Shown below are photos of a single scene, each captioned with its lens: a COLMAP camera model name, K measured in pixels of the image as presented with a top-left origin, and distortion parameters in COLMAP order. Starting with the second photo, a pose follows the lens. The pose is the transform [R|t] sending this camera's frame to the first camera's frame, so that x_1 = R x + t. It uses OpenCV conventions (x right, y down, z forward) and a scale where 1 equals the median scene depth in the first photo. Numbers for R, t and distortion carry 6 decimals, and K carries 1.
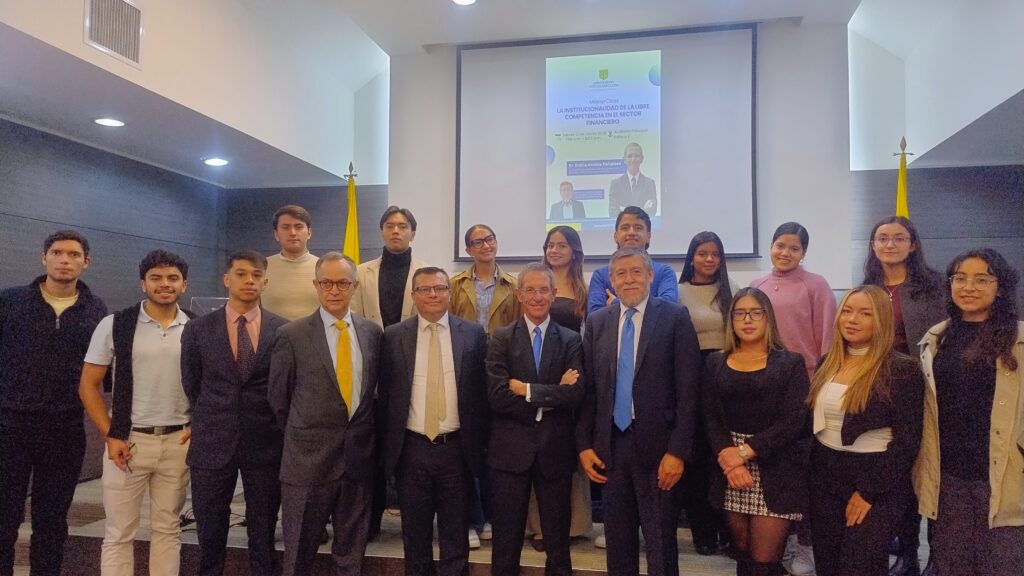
lens RADIAL K [[793.1, 0, 511.3], [0, 793.1, 260.9], [0, 0, 1]] dist [0.255375, -0.179094]
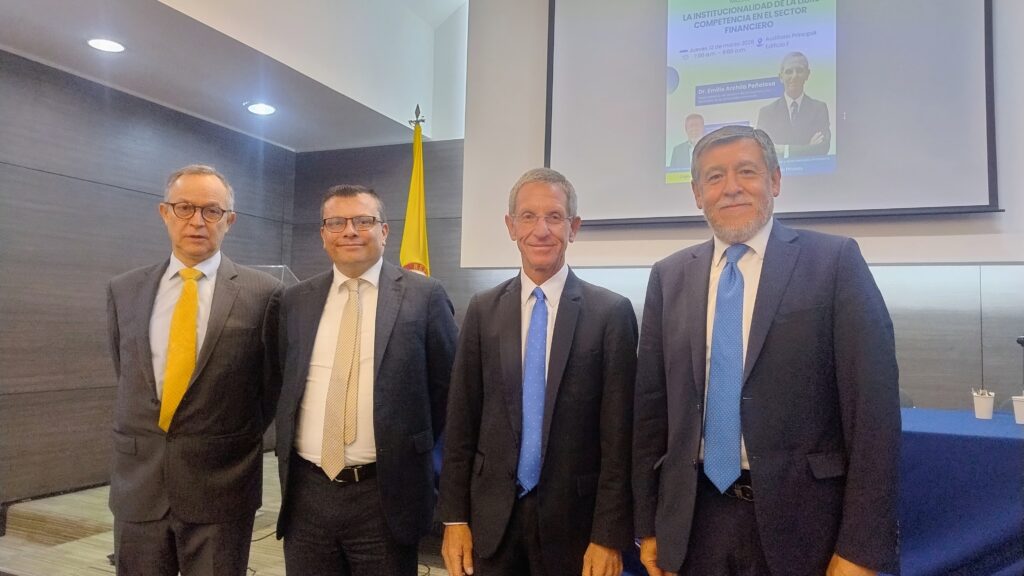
lens RADIAL K [[793.1, 0, 511.3], [0, 793.1, 260.9], [0, 0, 1]] dist [0.255375, -0.179094]
pose [[0.978086, -0.006594, -0.208095, 0.059246], [0.006886, 0.999976, 0.000681, 0.034070], [0.208086, -0.002099, 0.978108, 0.242183]]
